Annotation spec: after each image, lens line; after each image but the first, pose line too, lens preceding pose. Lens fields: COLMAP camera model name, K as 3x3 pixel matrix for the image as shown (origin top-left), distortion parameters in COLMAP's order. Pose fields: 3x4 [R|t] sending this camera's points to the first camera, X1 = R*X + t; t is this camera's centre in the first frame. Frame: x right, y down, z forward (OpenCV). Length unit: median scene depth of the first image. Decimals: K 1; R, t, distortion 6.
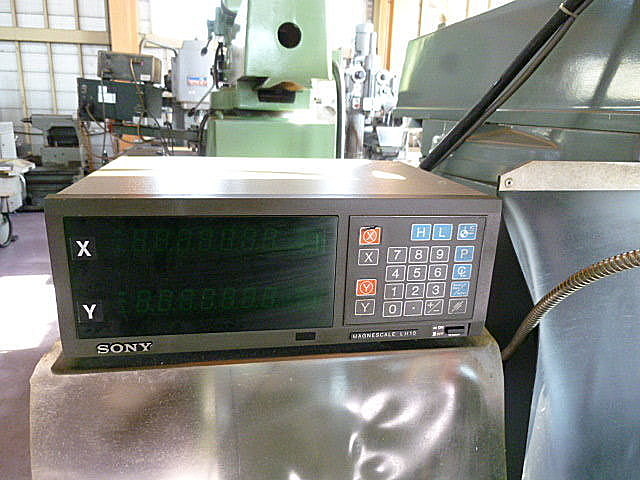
lens RADIAL K [[482.6, 0, 321.1], [0, 482.6, 241.6], [0, 0, 1]] dist [-0.023646, -0.001483]
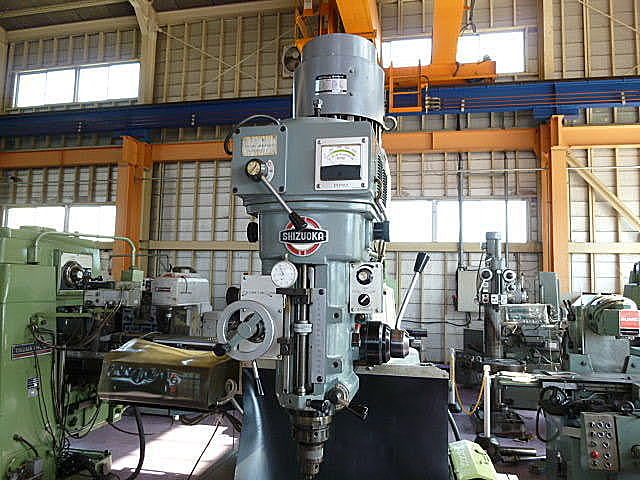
lens RADIAL K [[482.6, 0, 324.6], [0, 482.6, 240.9], [0, 0, 1]] dist [-0.023646, -0.001483]
pose [[0.909344, -0.051524, -0.412843, 0.203796], [-0.102509, 0.933963, -0.342352, 0.012837], [0.403220, 0.353636, 0.844012, -0.155615]]
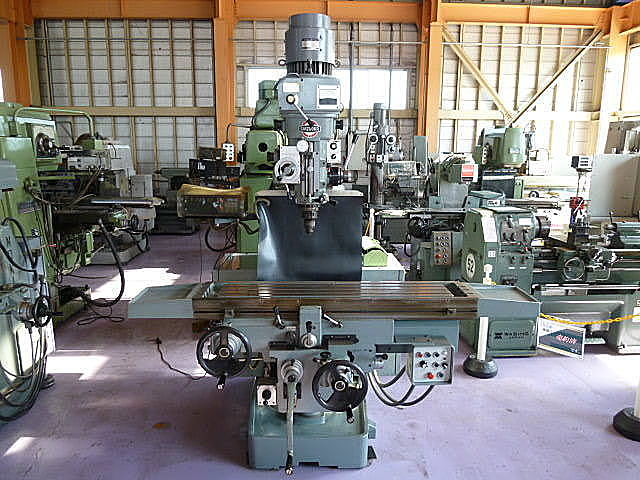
lens RADIAL K [[482.6, 0, 323.5], [0, 482.6, 242.8], [0, 0, 1]] dist [-0.023646, -0.001483]
pose [[0.980498, 0.011215, -0.196208, 0.215832], [-0.027365, 0.996436, -0.079796, 0.082346], [0.194614, 0.083609, 0.977310, -0.408214]]
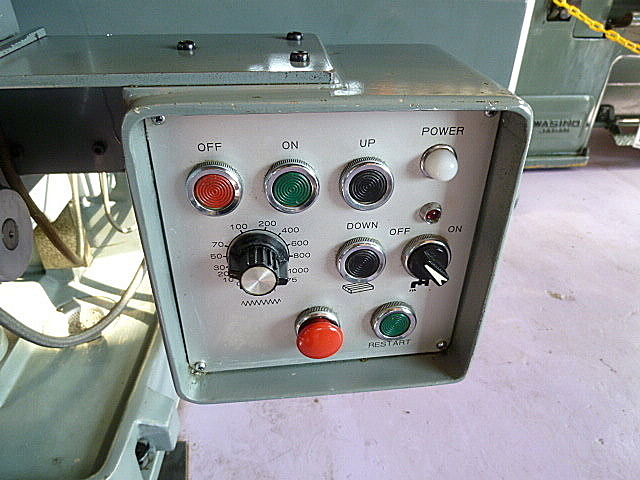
lens RADIAL K [[482.6, 0, 318.9], [0, 482.6, 240.8], [0, 0, 1]] dist [-0.023646, -0.001483]
pose [[0.990807, 0.058743, -0.121864, 0.233789], [-0.020062, 0.954647, 0.297063, 0.137752], [0.133788, -0.291887, 0.947050, 0.004764]]
